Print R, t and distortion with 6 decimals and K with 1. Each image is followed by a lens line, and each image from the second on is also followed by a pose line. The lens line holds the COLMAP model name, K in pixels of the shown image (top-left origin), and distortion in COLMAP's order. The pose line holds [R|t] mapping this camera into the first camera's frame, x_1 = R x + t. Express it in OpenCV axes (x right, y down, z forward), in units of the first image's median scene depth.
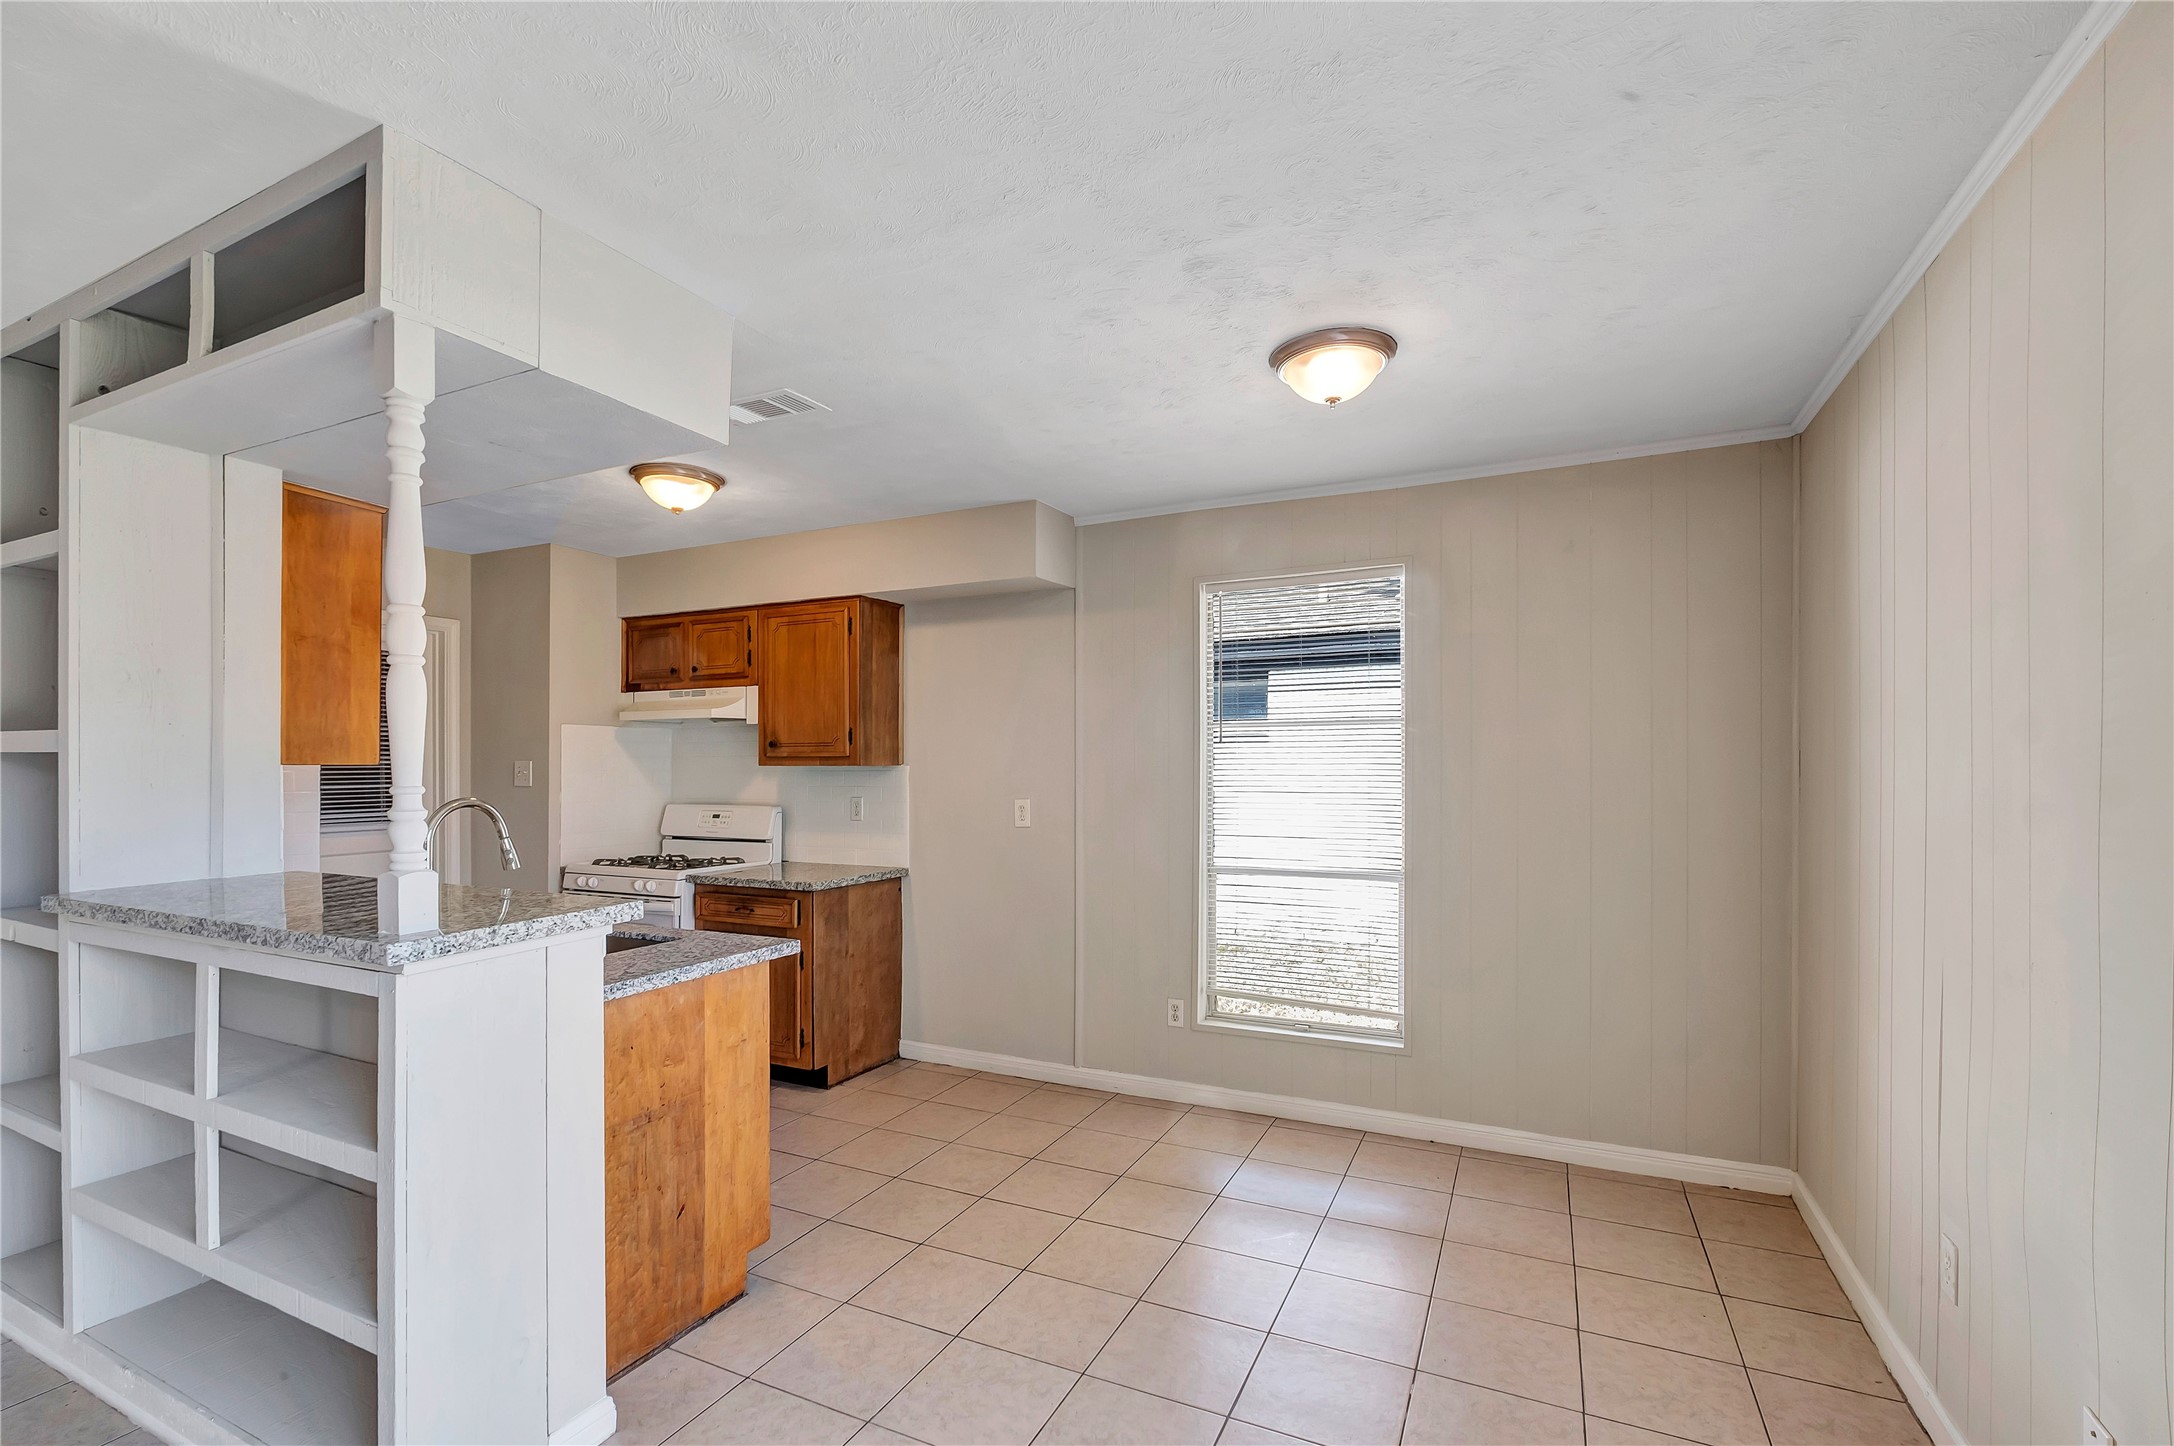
lens RADIAL K [[933.6, 0, 1075.2], [0, 933.6, 725.4], [0, 0, 1]] dist [-0.008558, -0.000297]
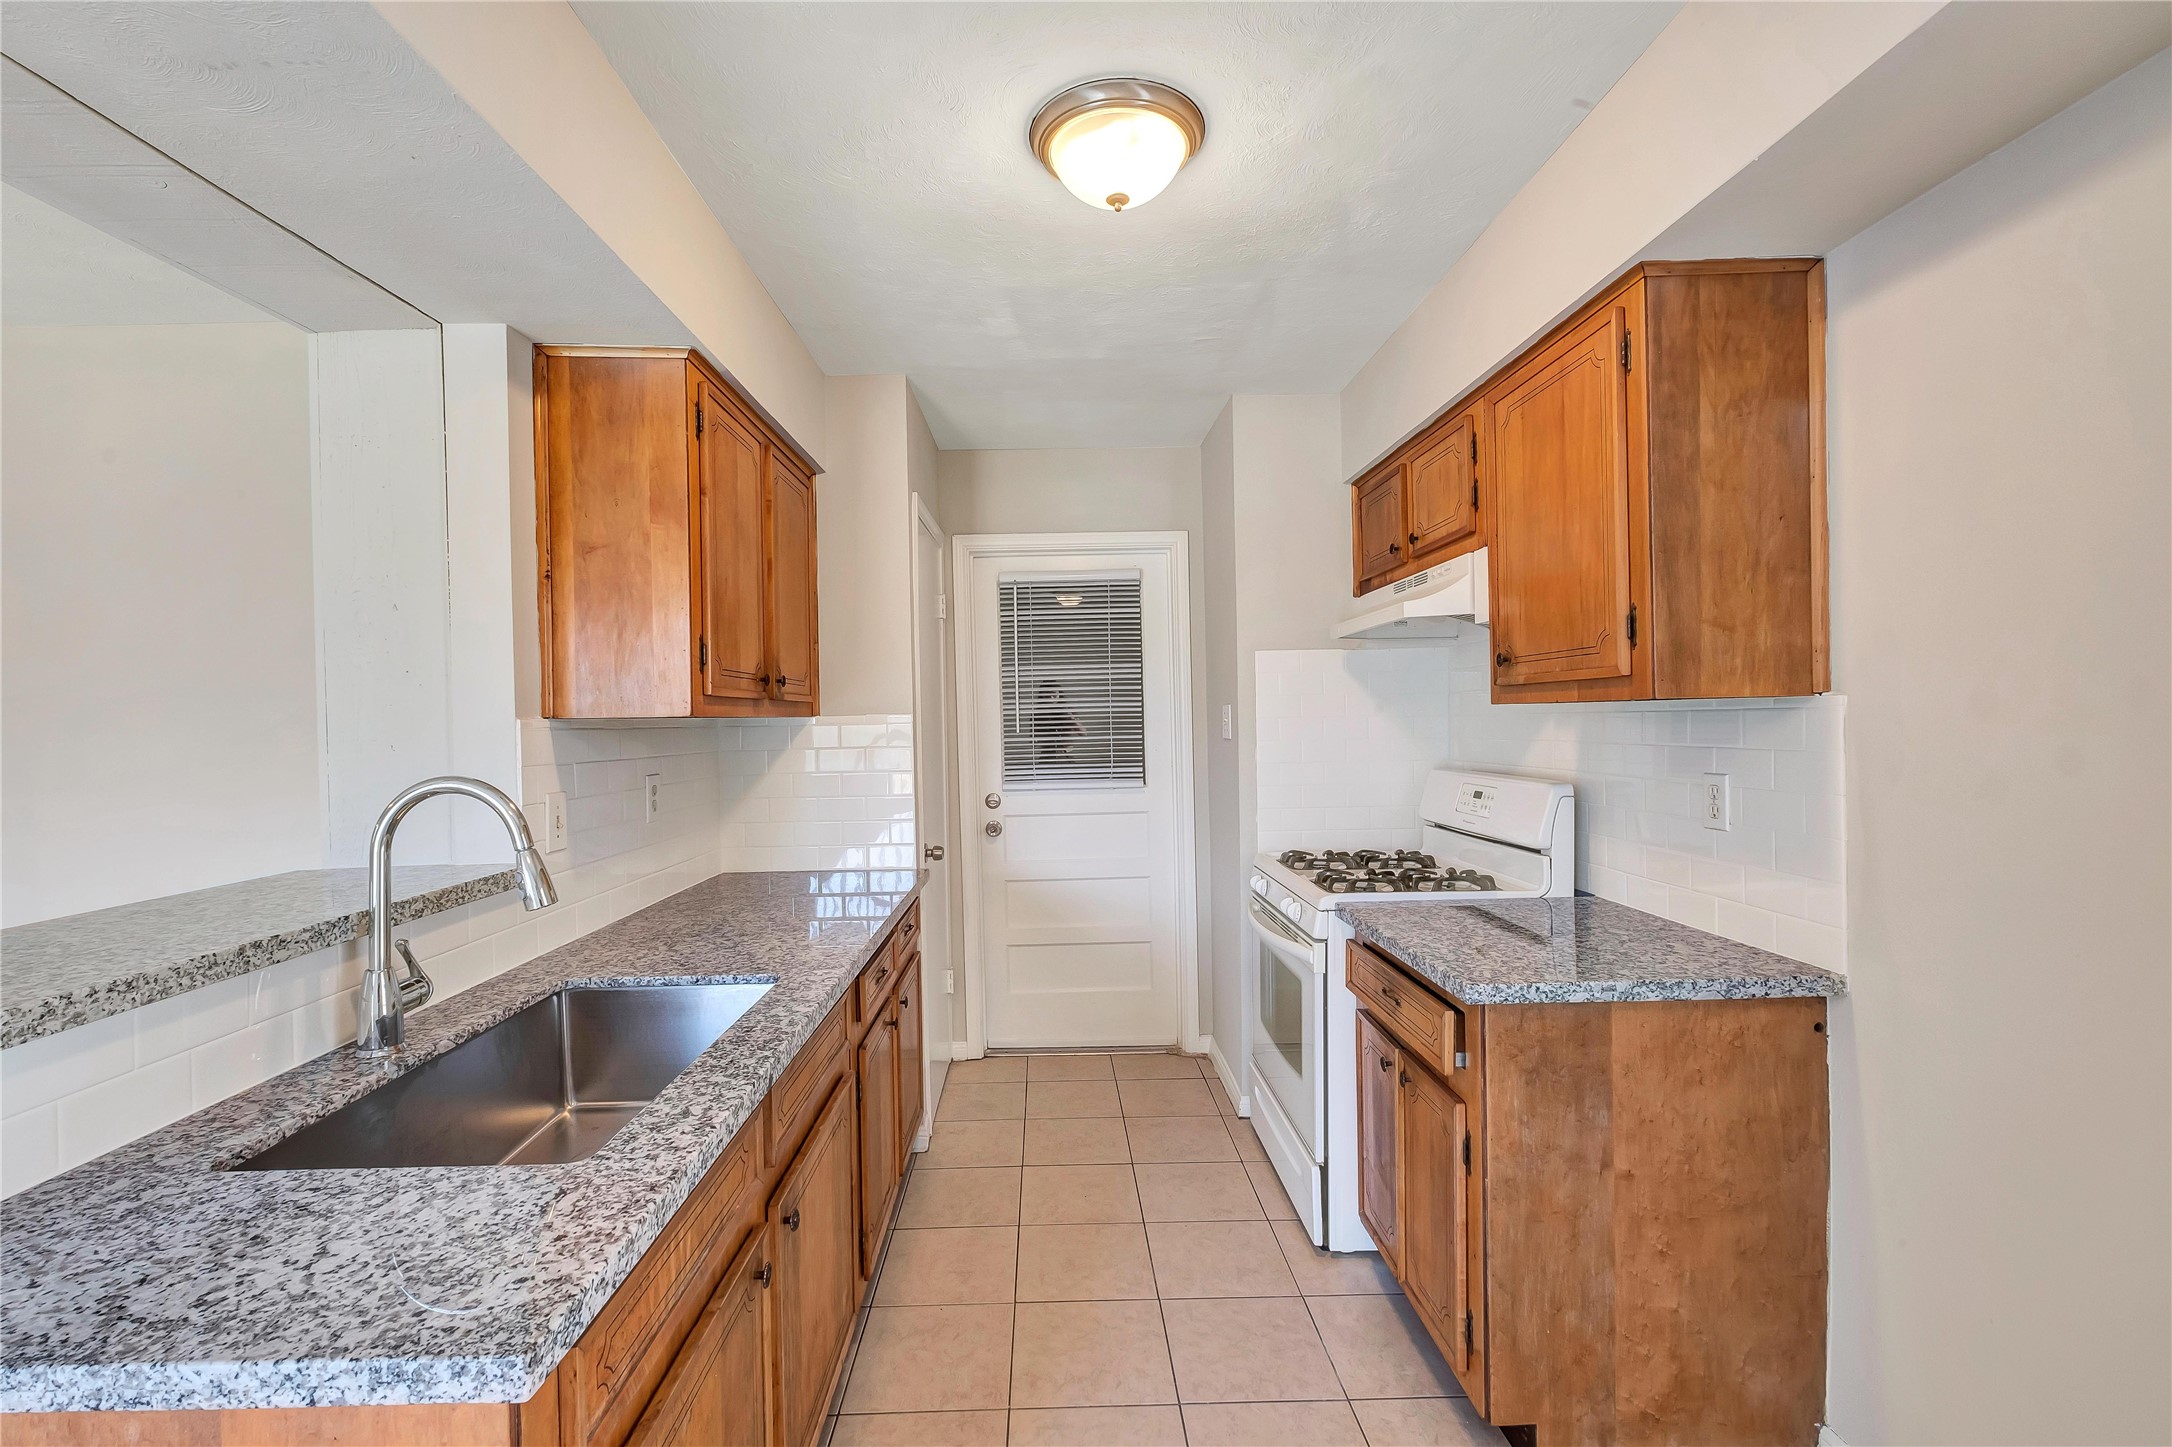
lens RADIAL K [[932.7, 0, 1074.2], [0, 932.7, 725.9], [0, 0, 1]] dist [-0.008558, -0.000297]
pose [[0.452595, -0.001837, -0.891714, 0.007807], [0.058051, 0.997937, 0.027409, 0.028932], [0.889825, -0.064170, 0.451768, 0.589103]]
